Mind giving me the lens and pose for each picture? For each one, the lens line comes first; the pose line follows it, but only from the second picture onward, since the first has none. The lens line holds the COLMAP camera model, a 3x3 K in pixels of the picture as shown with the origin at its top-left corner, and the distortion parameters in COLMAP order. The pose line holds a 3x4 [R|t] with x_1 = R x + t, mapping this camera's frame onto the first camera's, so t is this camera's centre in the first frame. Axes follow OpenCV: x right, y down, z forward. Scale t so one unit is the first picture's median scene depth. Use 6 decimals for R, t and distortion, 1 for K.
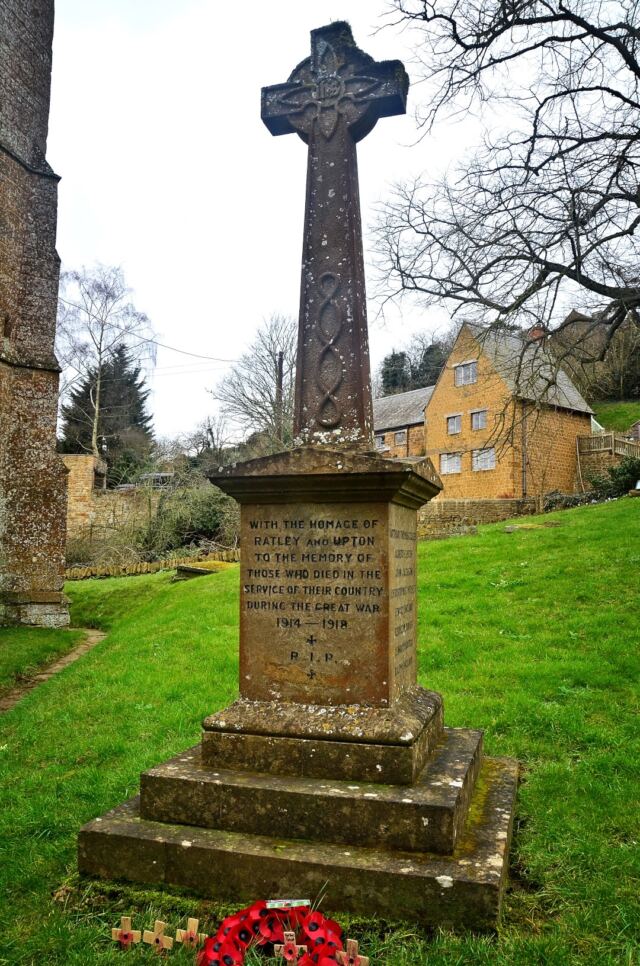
lens RADIAL K [[752.9, 0, 320.0], [0, 752.9, 483.0], [0, 0, 1]] dist [-0.159787, 0.109691]
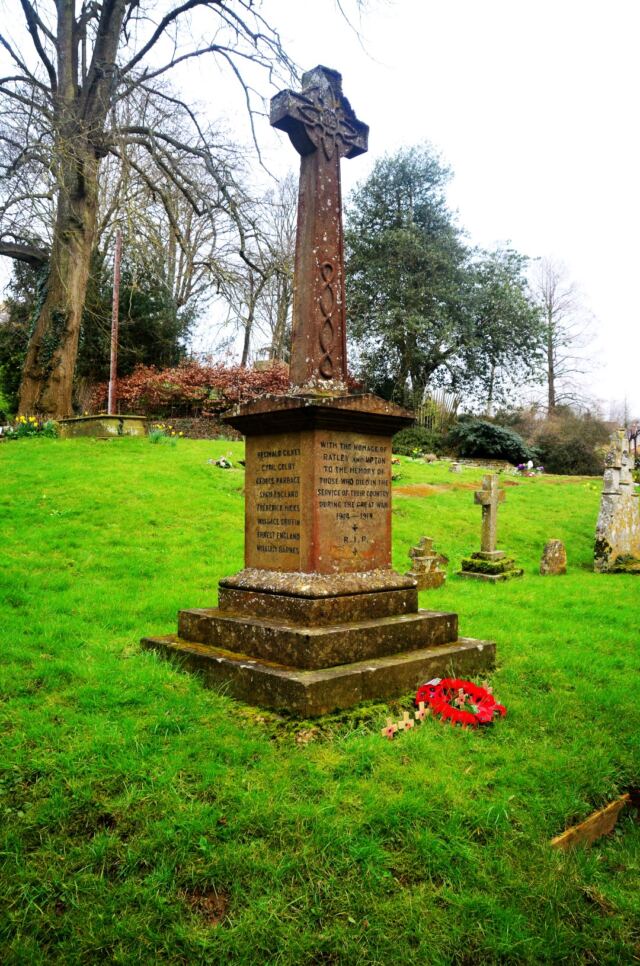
lens RADIAL K [[752.9, 0, 320.0], [0, 752.9, 483.0], [0, 0, 1]] dist [-0.159787, 0.109691]
pose [[0.497651, 0.027125, 0.866953, -1.653097], [-0.087807, 0.995952, 0.019243, 0.130217], [-0.862921, -0.085701, 0.498018, 0.438664]]
